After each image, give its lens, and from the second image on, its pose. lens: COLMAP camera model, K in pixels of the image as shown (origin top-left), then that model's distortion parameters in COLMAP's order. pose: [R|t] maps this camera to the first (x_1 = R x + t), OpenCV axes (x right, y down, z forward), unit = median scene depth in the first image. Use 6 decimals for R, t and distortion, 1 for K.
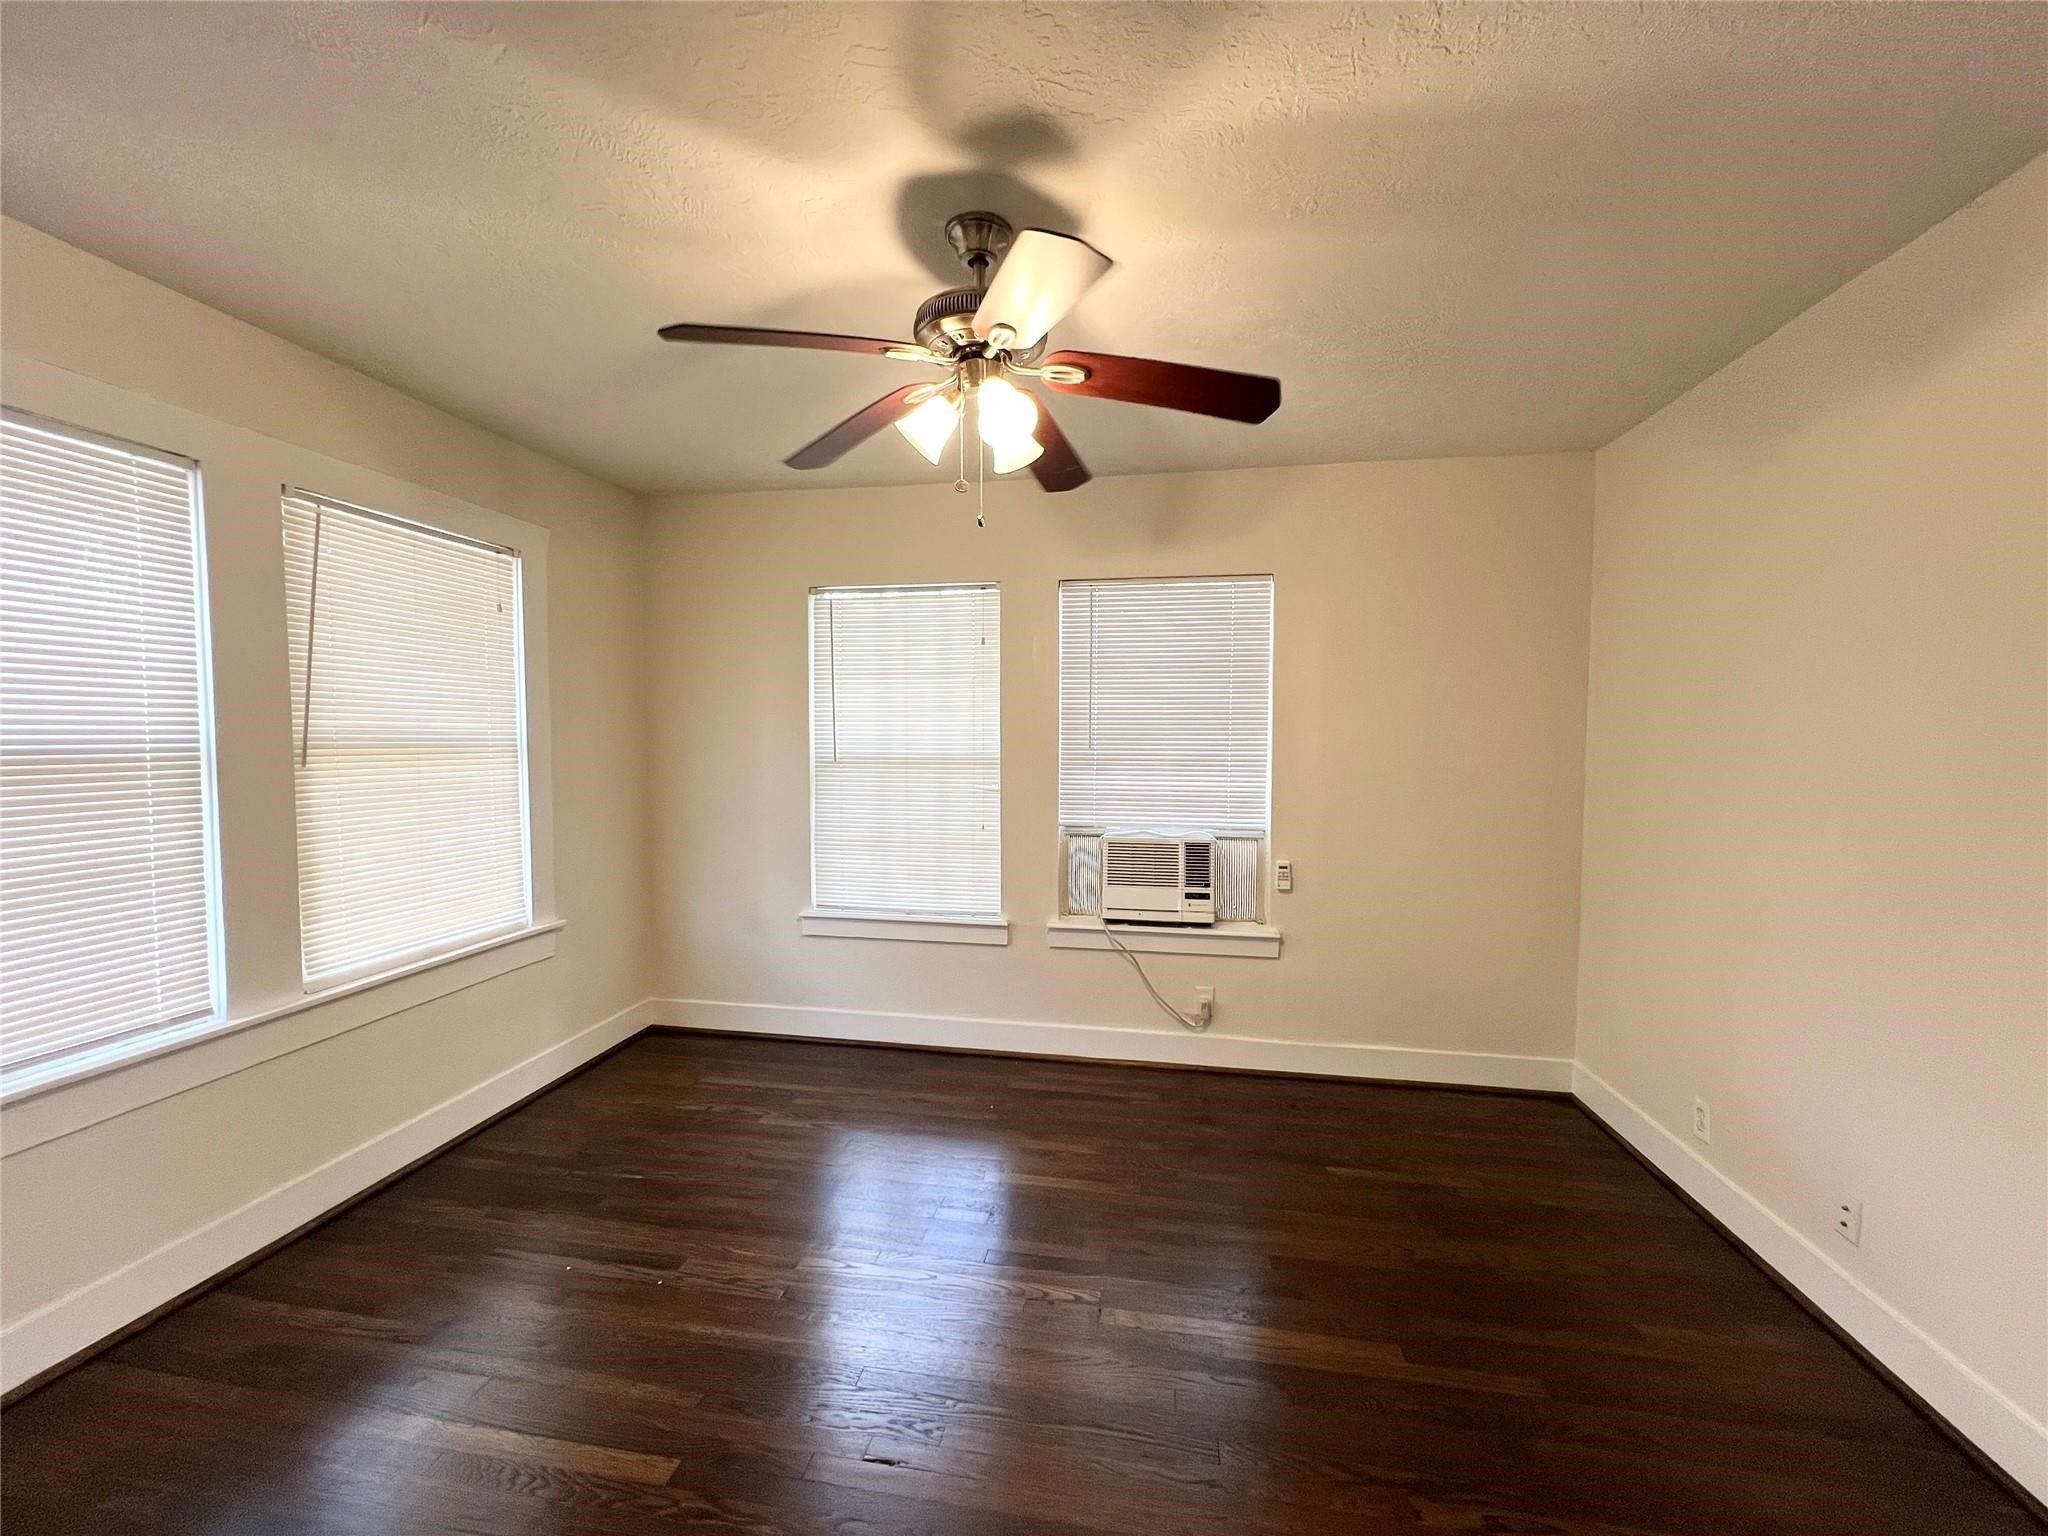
lens RADIAL K [[819.2, 0, 1023.3], [0, 819.2, 761.2], [0, 0, 1]] dist [-0.002531, 0.000156]
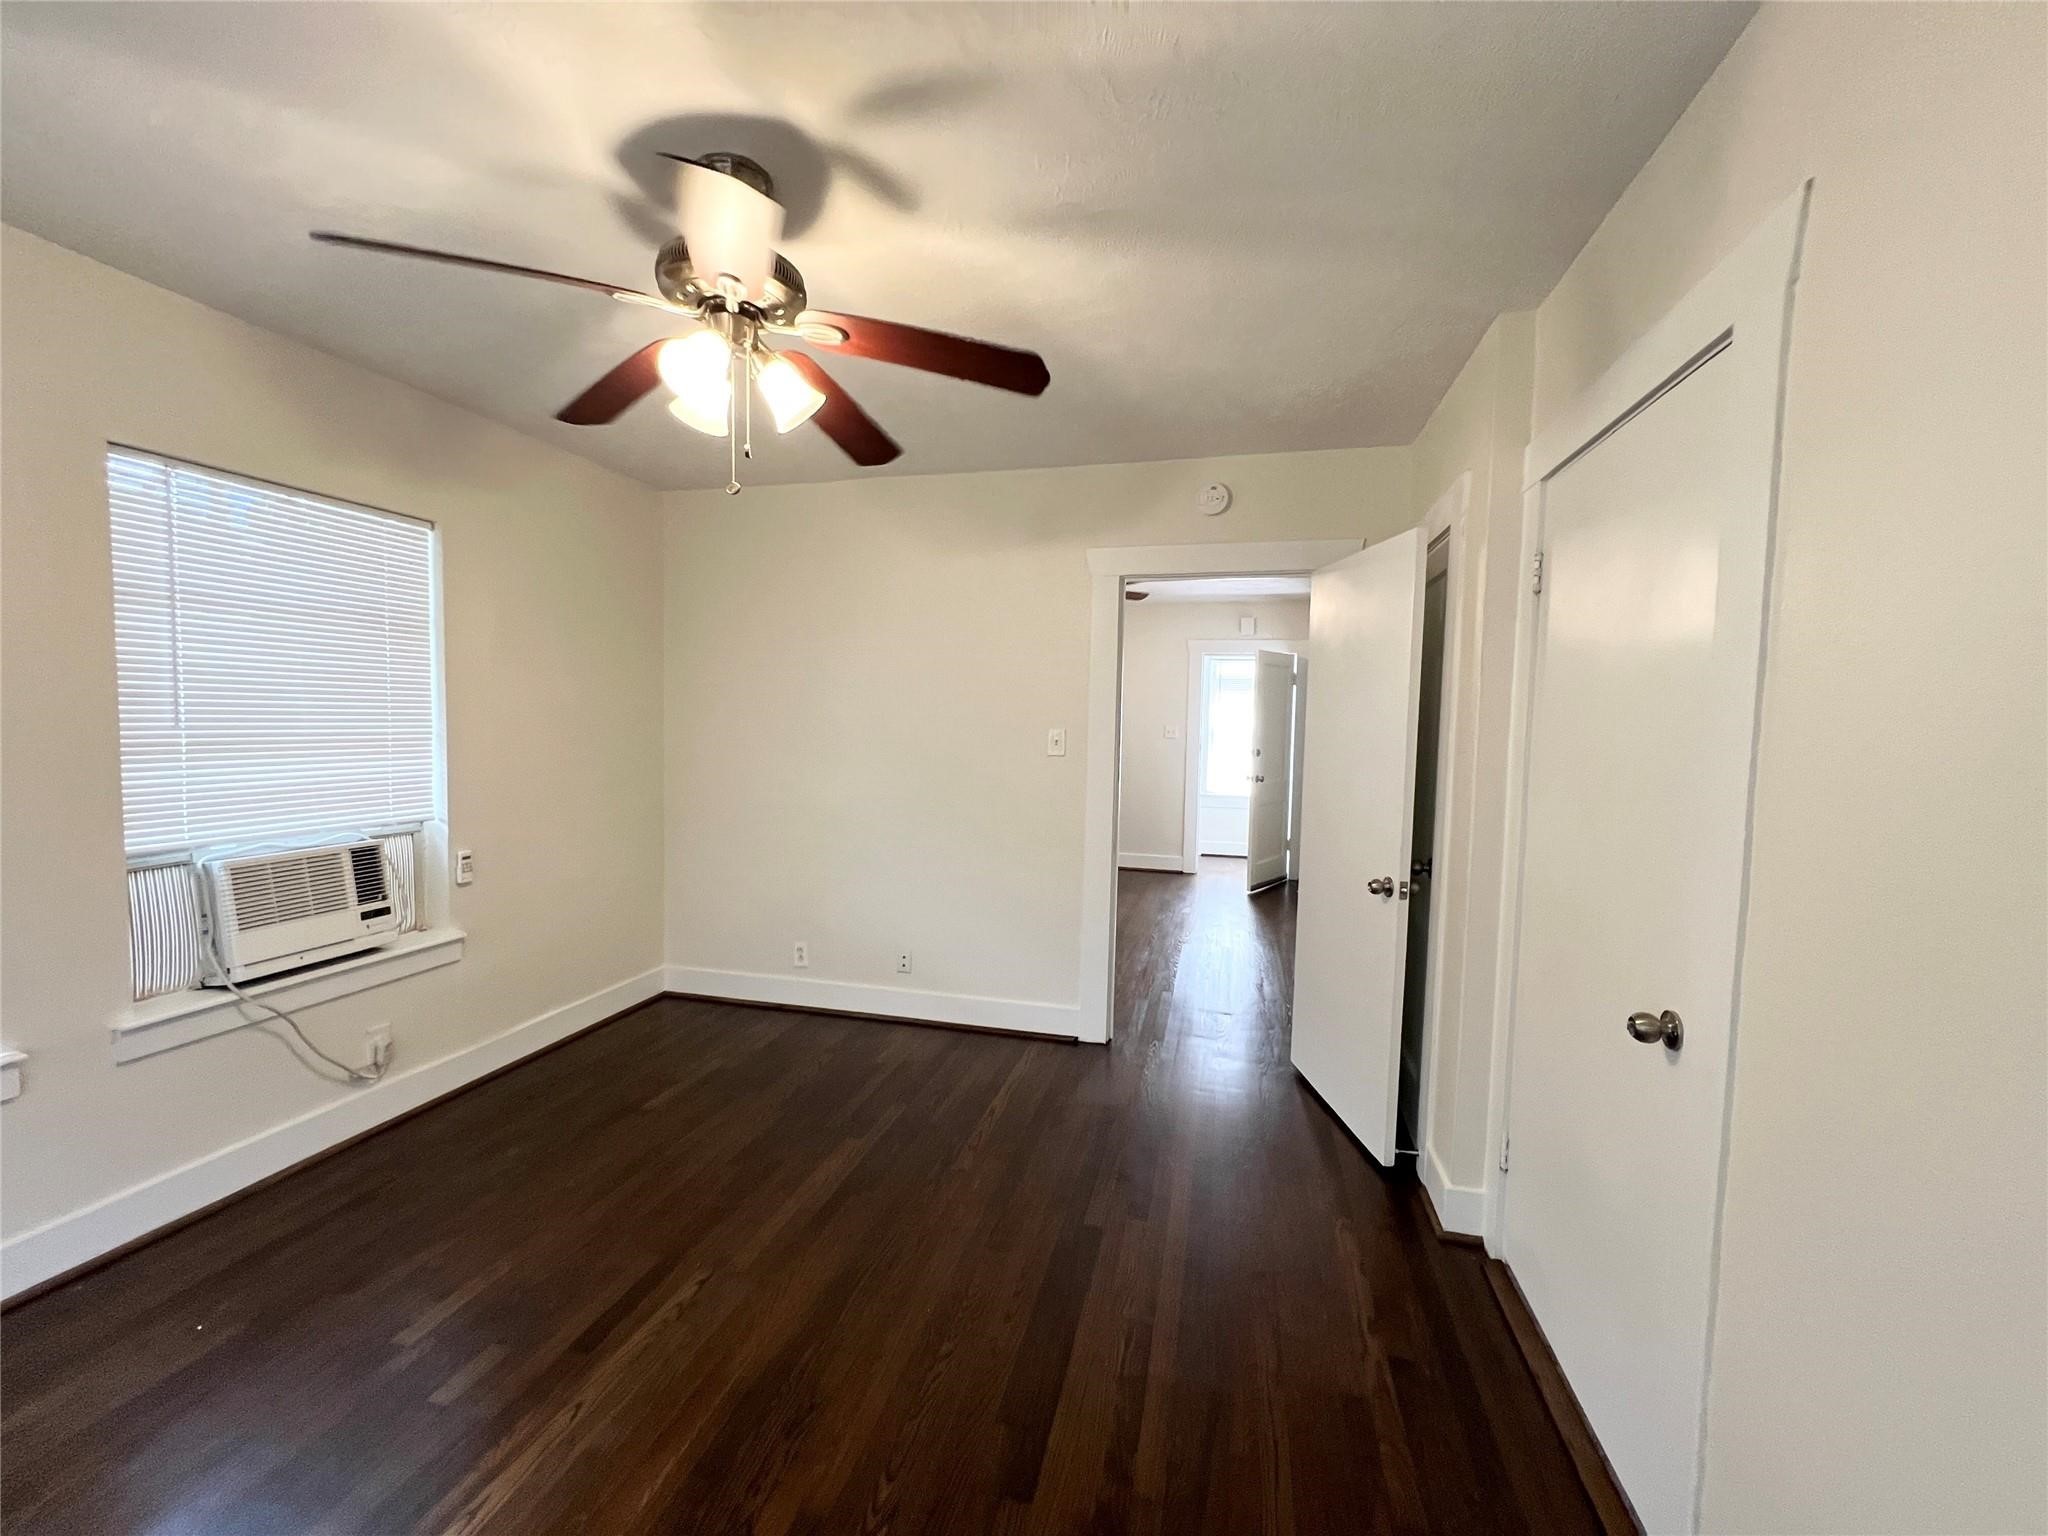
lens RADIAL K [[819.2, 0, 1023.3], [0, 819.2, 761.2], [0, 0, 1]] dist [-0.002531, 0.000156]
pose [[0.073604, -0.053494, 0.995852, -0.513532], [0.014342, 0.998514, 0.052577, -0.013595], [-0.997184, 0.010412, 0.074261, 0.315588]]
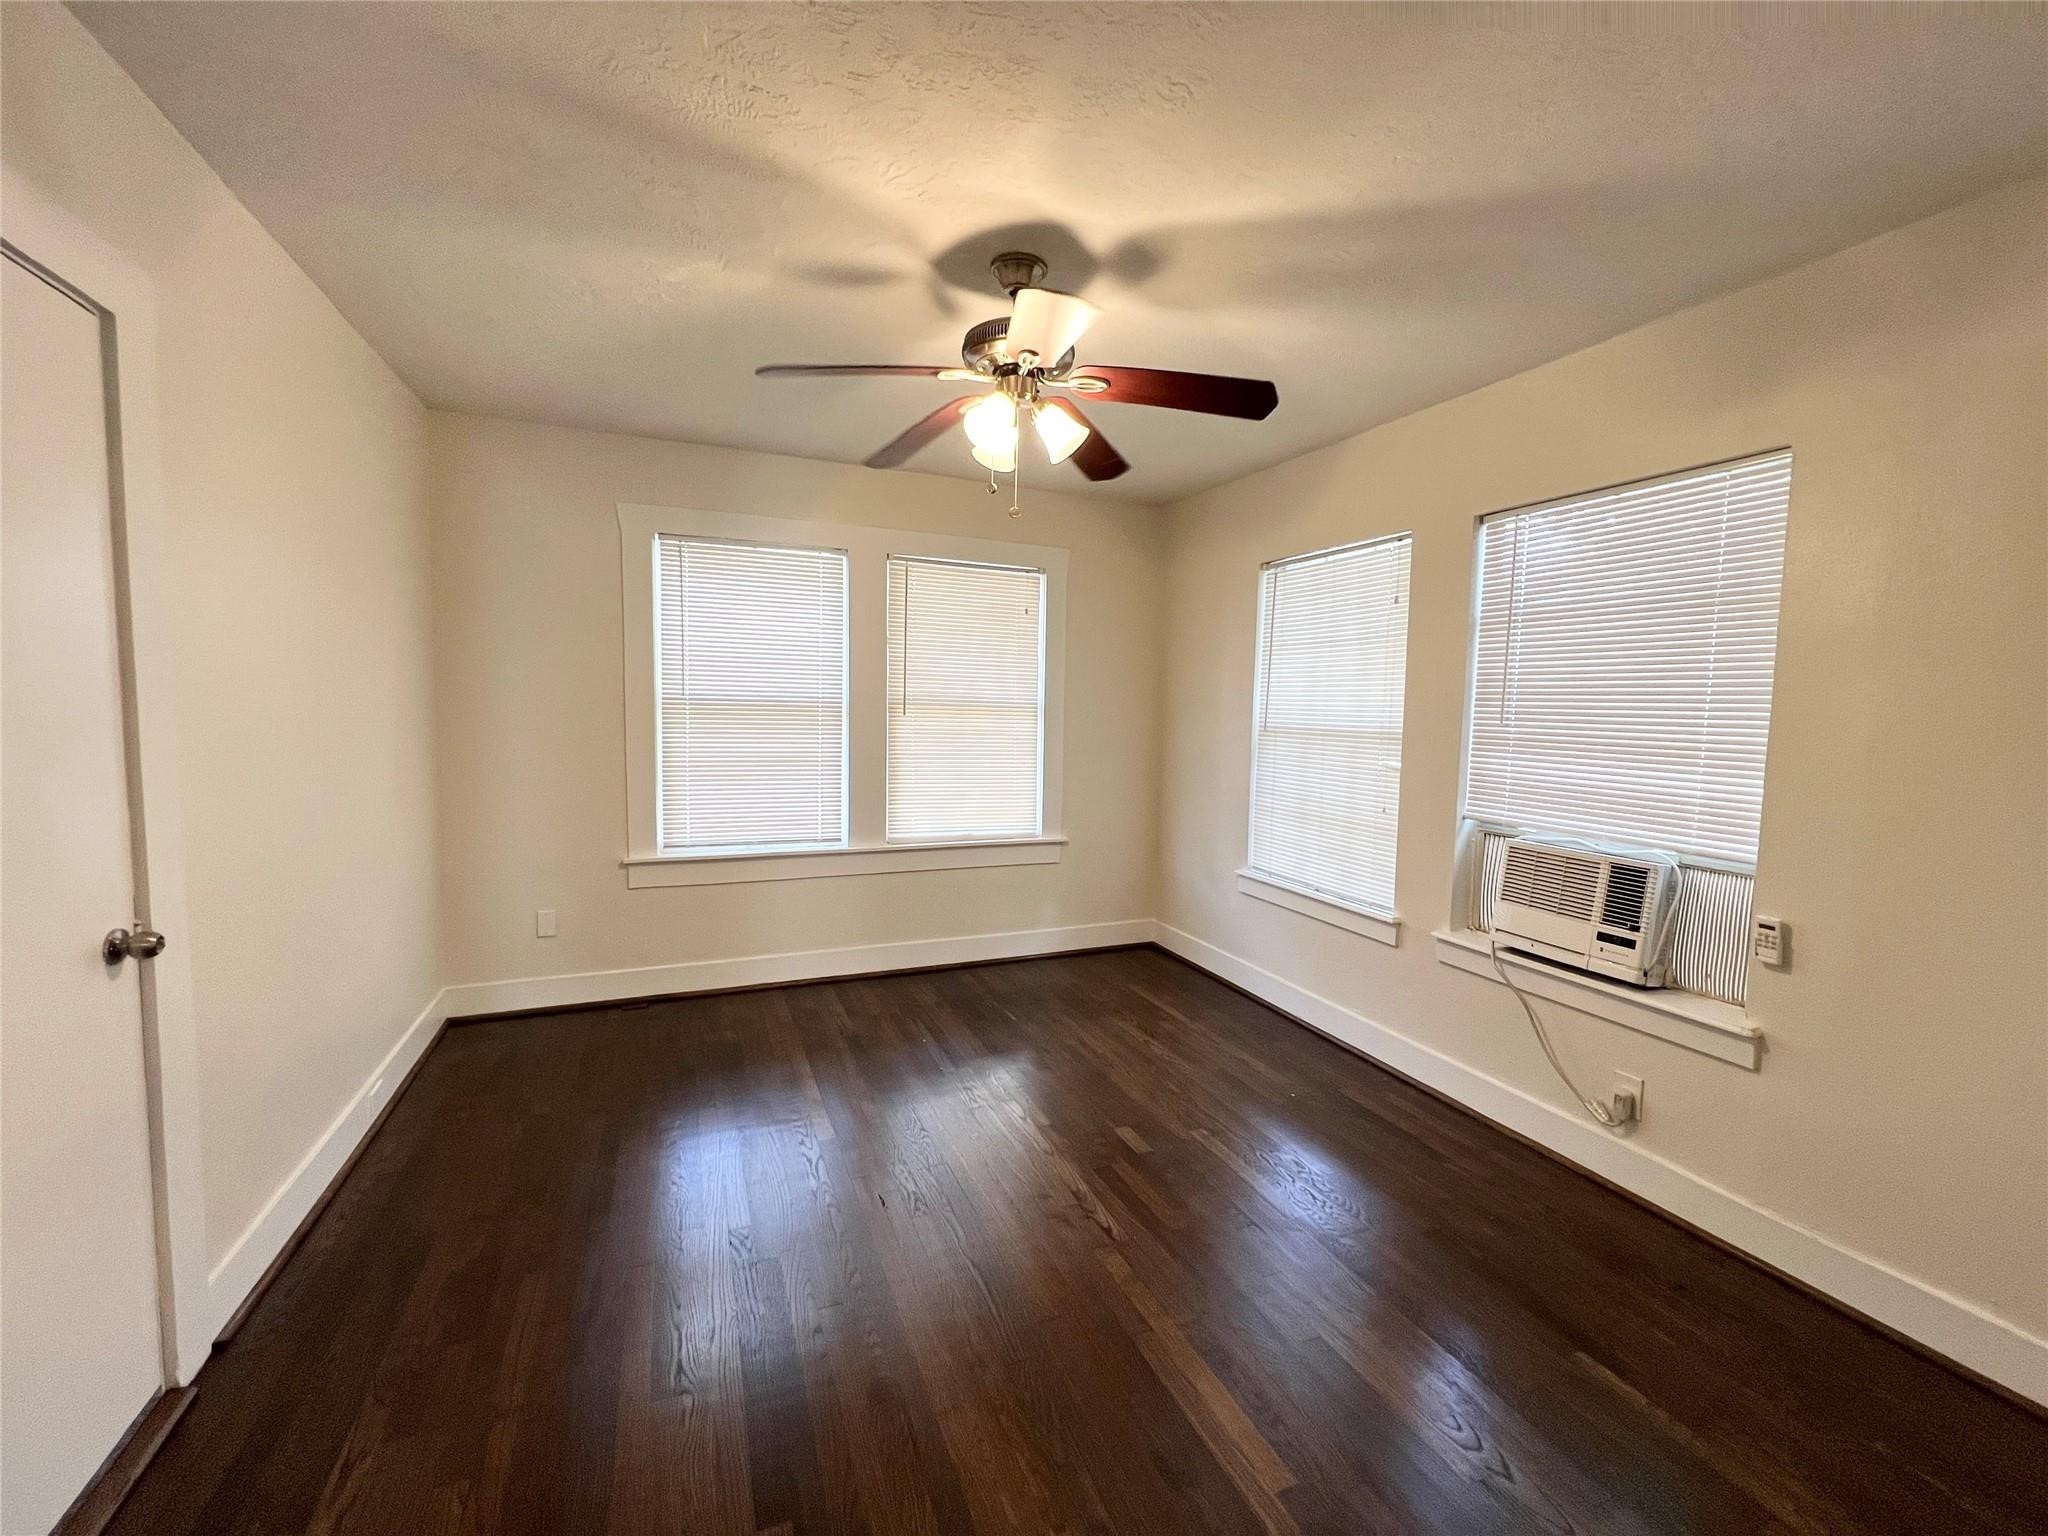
lens RADIAL K [[819.2, 0, 1023.3], [0, 819.2, 761.2], [0, 0, 1]] dist [-0.002531, 0.000156]
pose [[0.541144, 0.068518, -0.838134, 0.508805], [-0.051414, 0.997506, 0.048351, 0.005127], [0.839356, 0.016927, 0.543318, 0.193075]]
